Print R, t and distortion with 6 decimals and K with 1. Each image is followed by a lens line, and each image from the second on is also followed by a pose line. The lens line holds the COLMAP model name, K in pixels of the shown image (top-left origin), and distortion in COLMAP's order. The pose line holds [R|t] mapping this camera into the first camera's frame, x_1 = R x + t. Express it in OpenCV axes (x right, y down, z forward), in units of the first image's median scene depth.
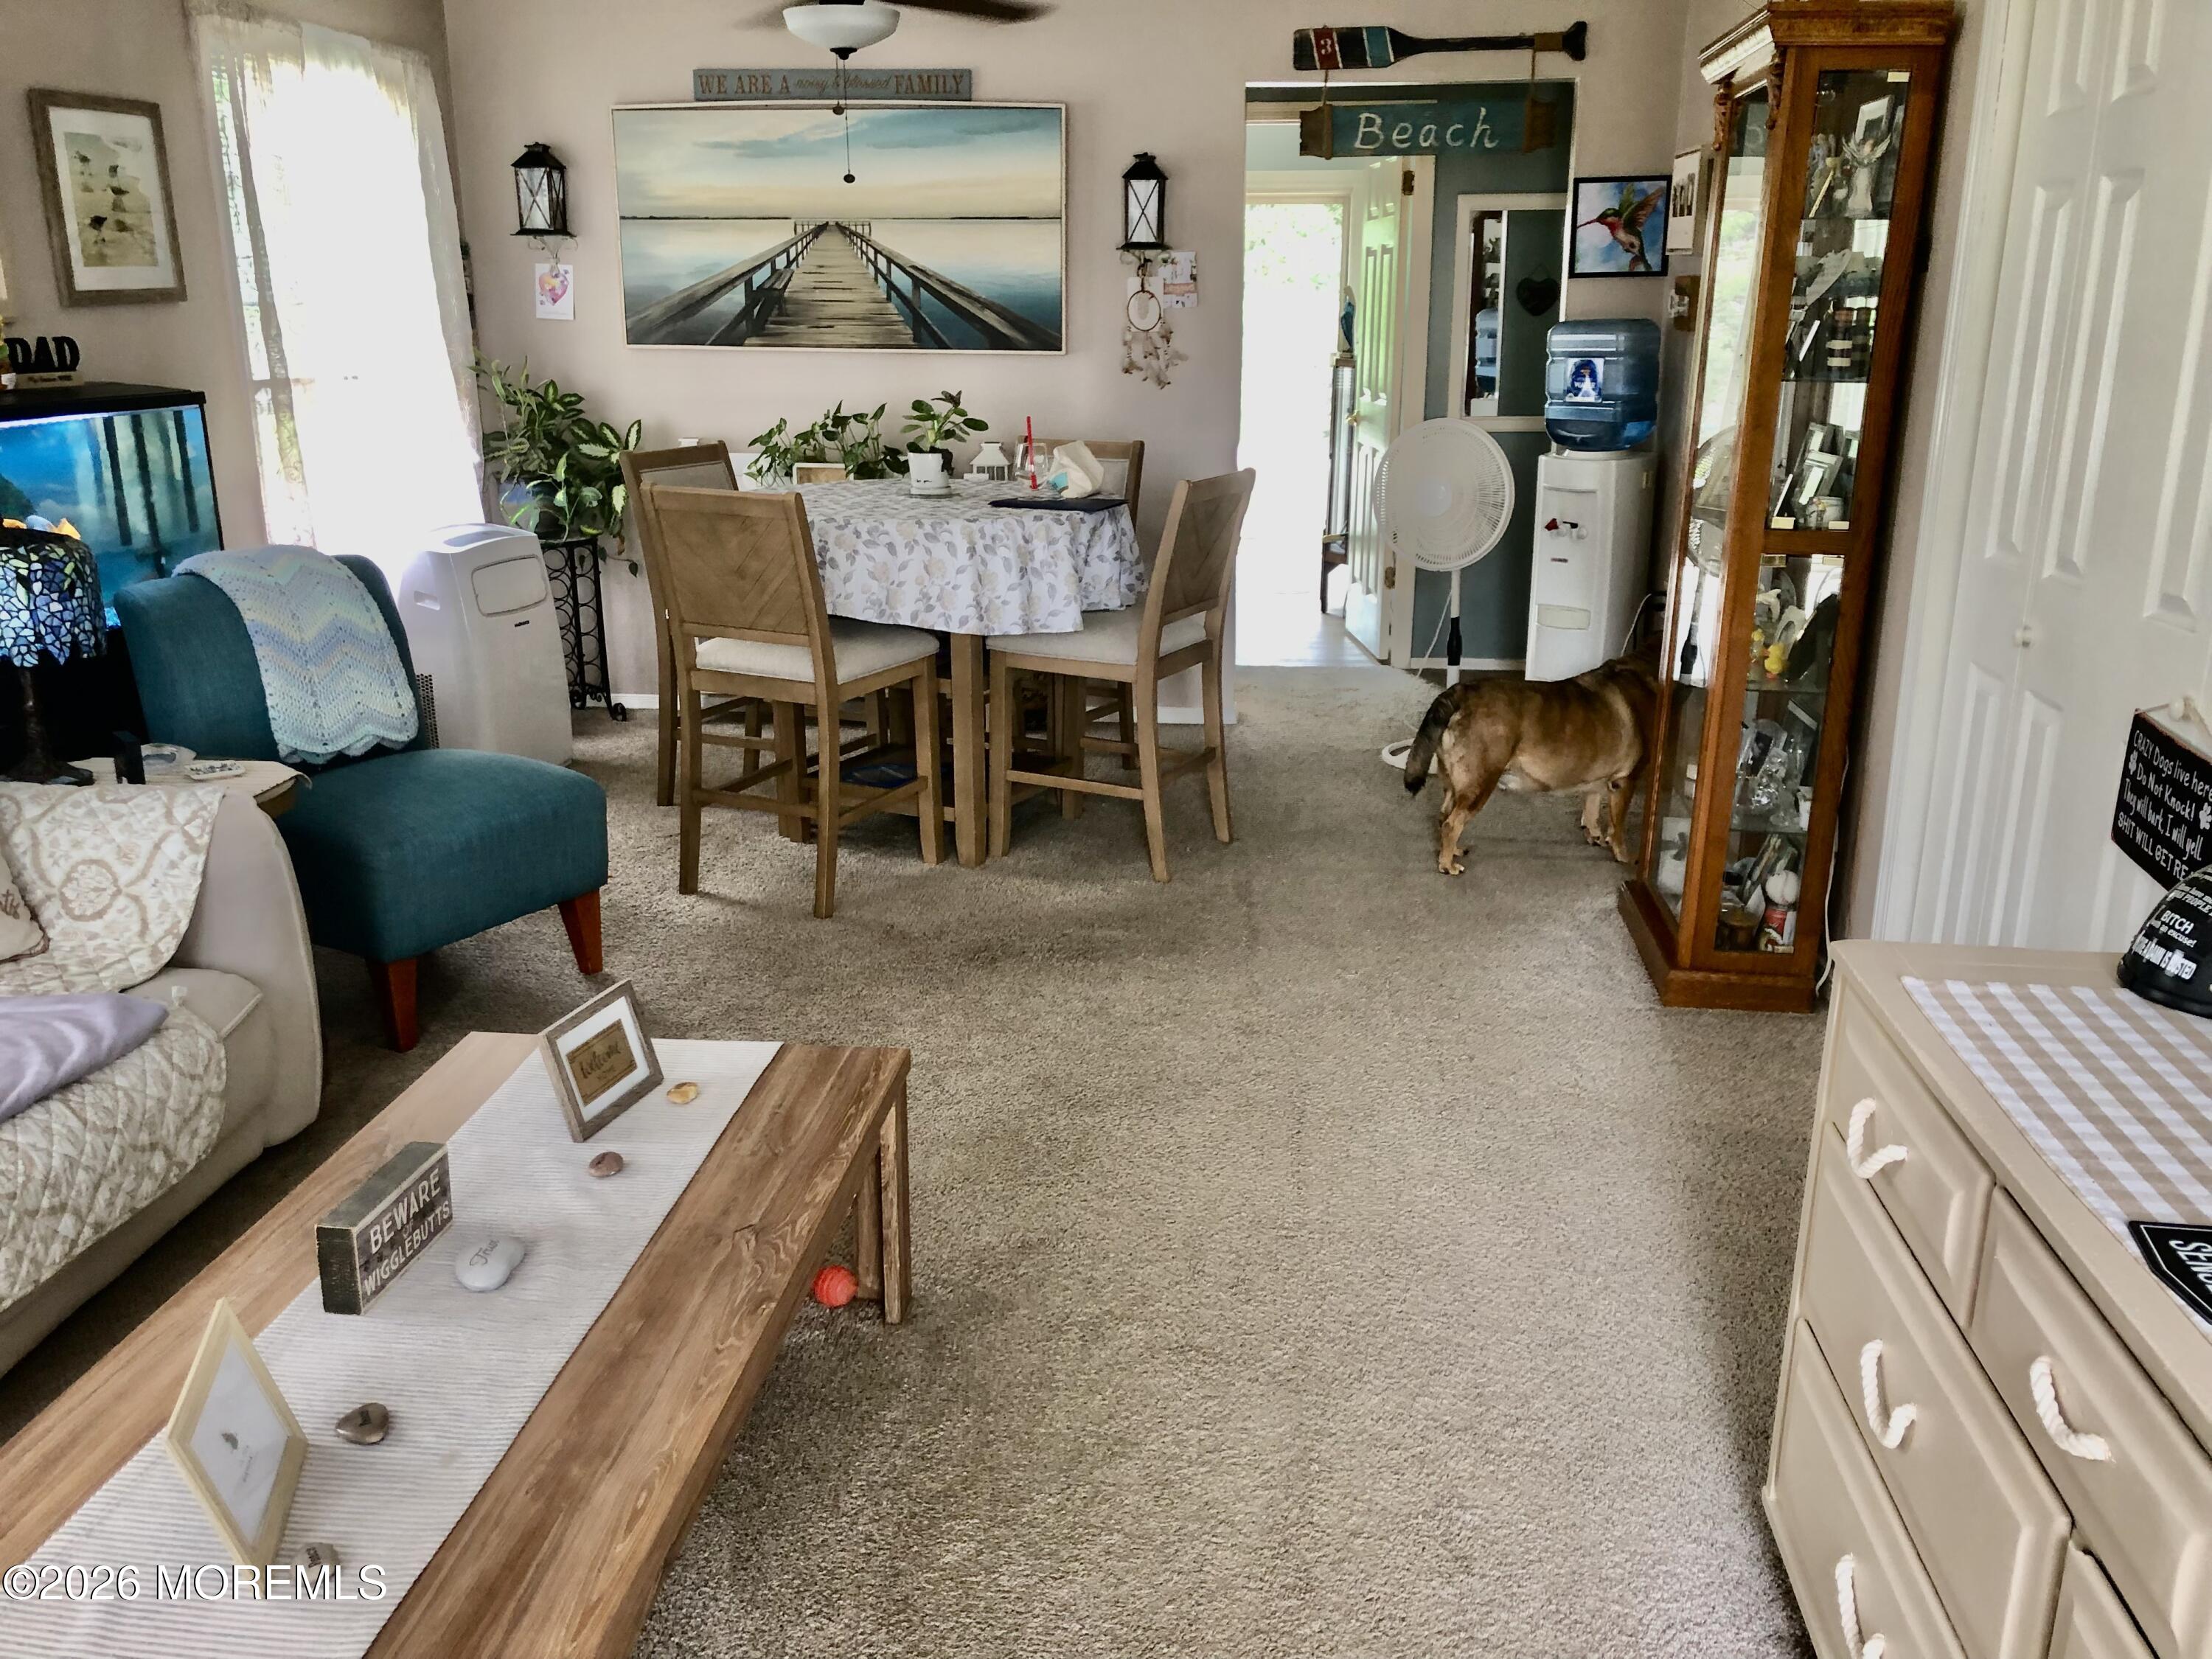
lens RADIAL K [[1795.8, 0, 1106.0], [0, 1795.8, 829.5], [0, 0, 1]] dist [0.042066, -0.057796]
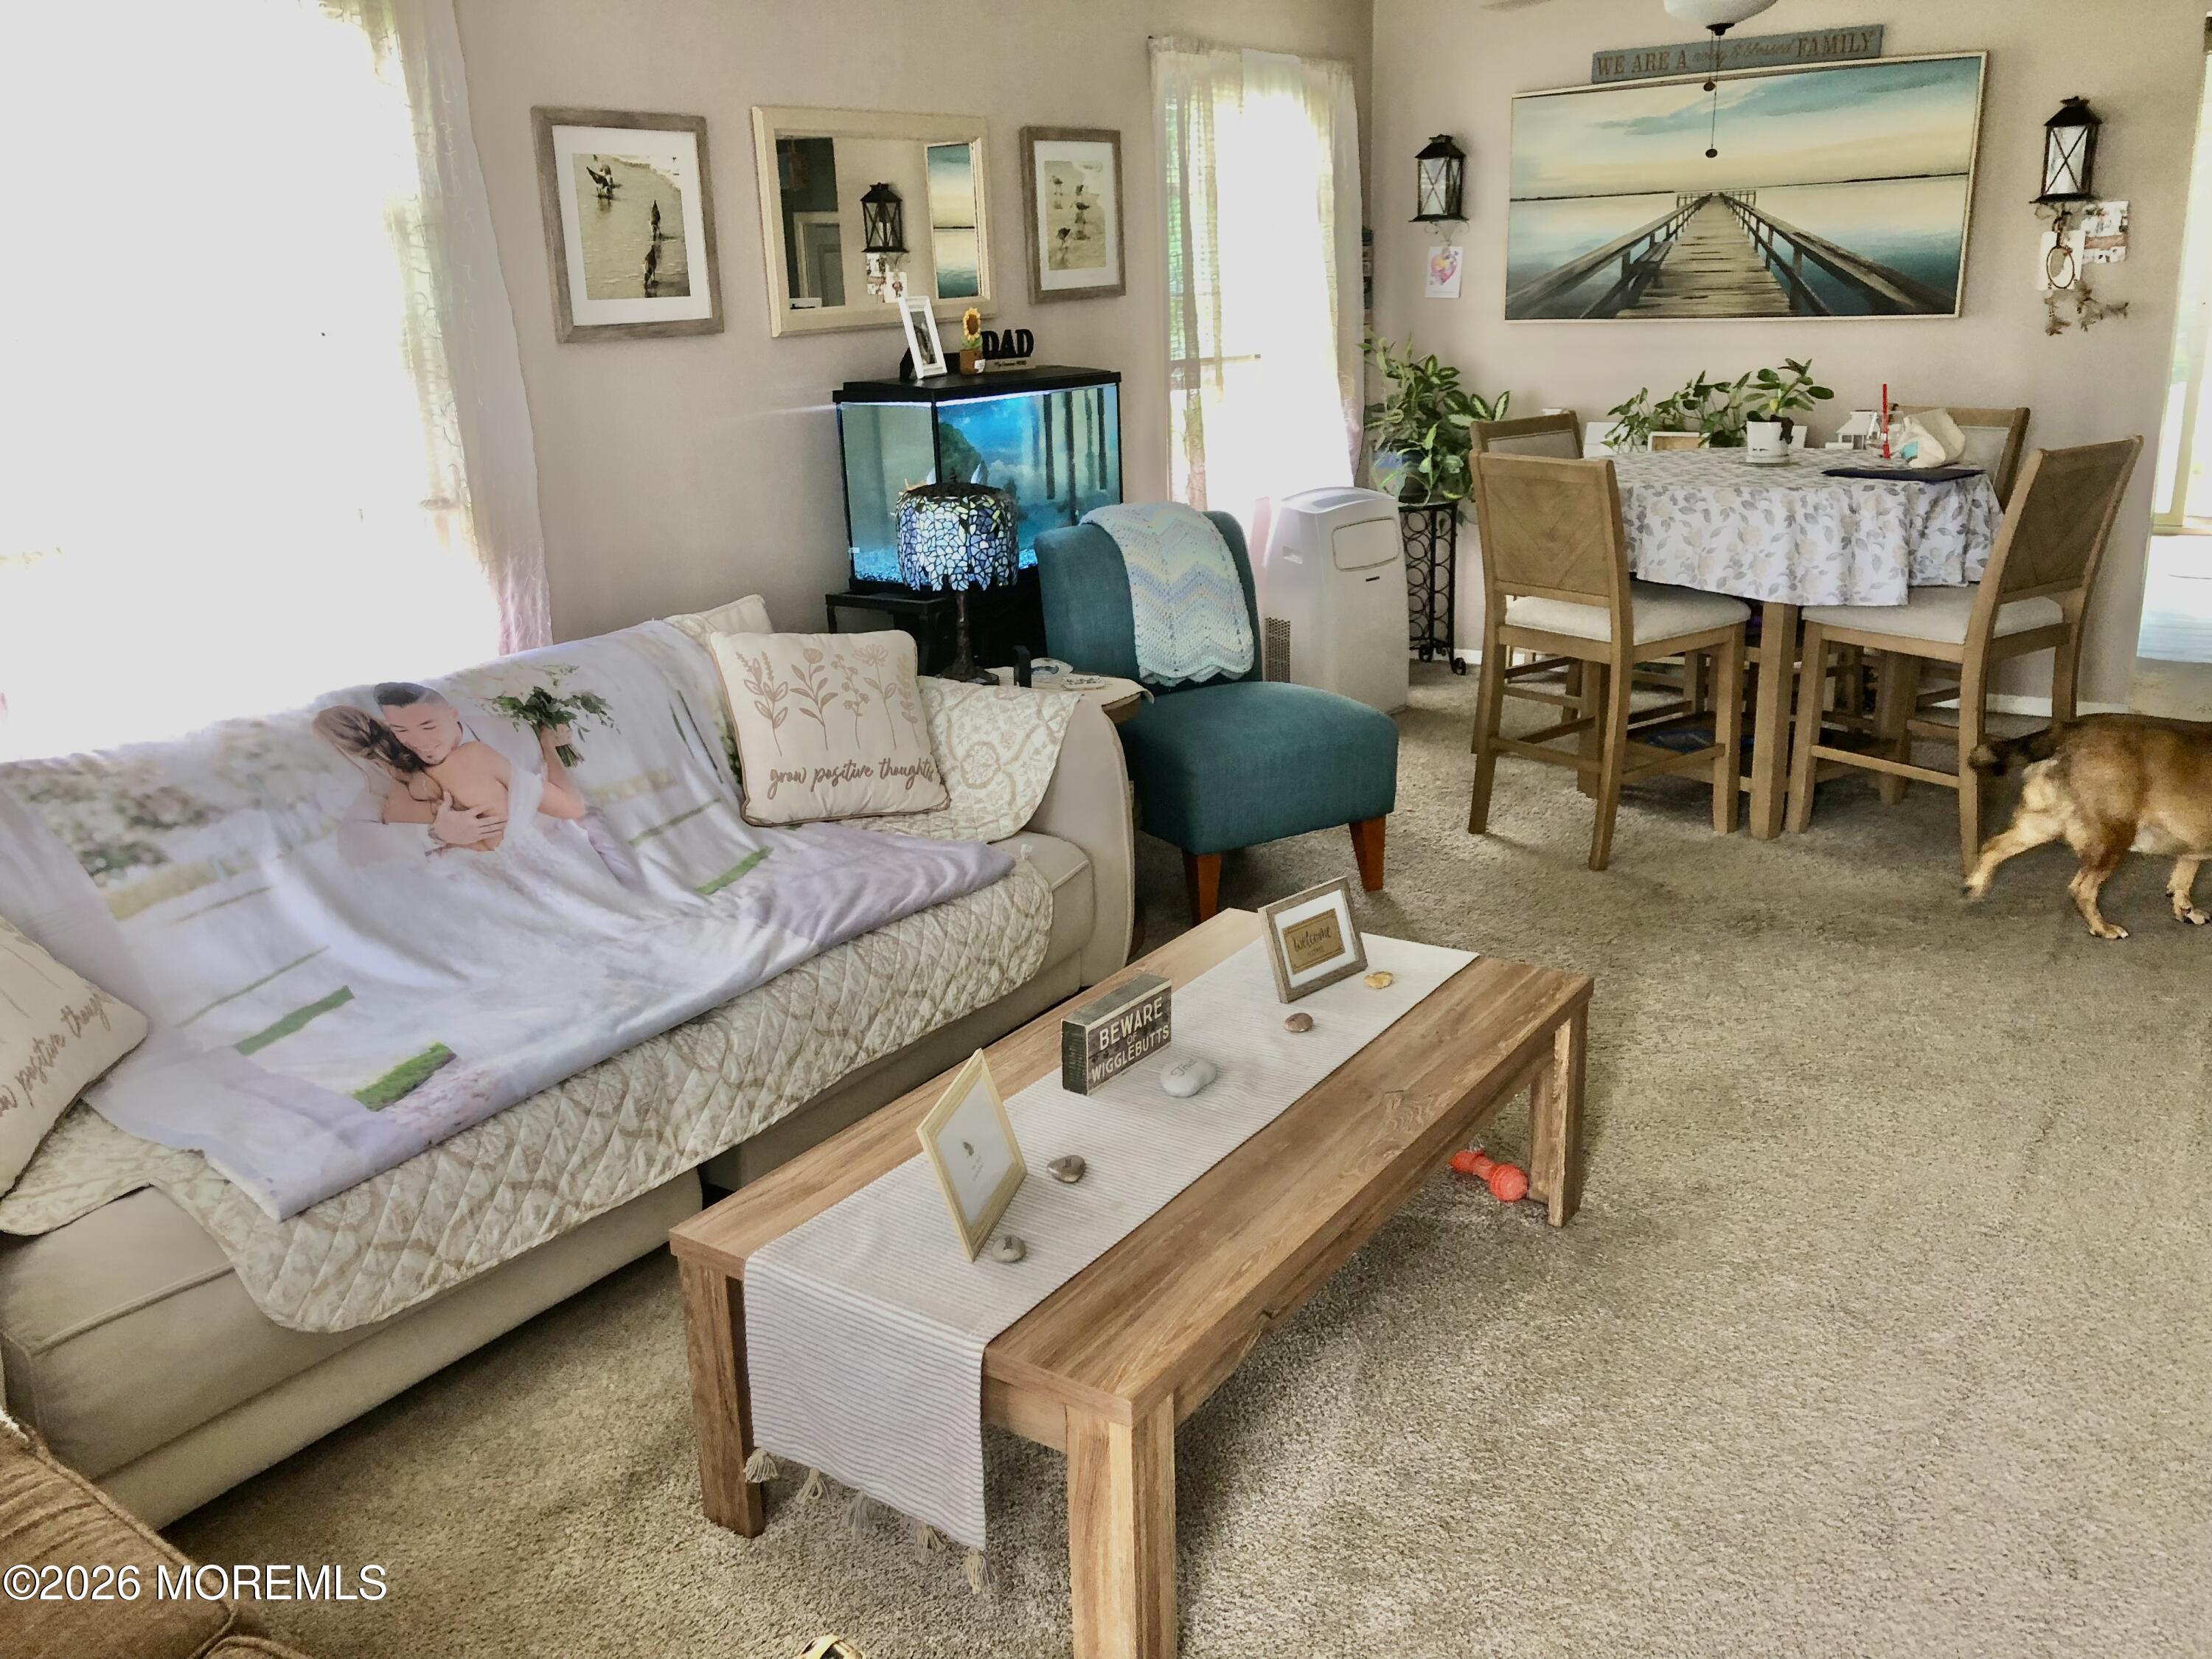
lens RADIAL K [[1806.1, 0, 1106.0], [0, 1806.1, 829.5], [0, 0, 1]] dist [0.074084, -0.155880]
pose [[0.874985, 0.106325, -0.472330, 0.089683], [-0.099841, 0.994244, 0.038858, 0.013996], [0.473743, 0.013157, 0.880565, -0.061861]]
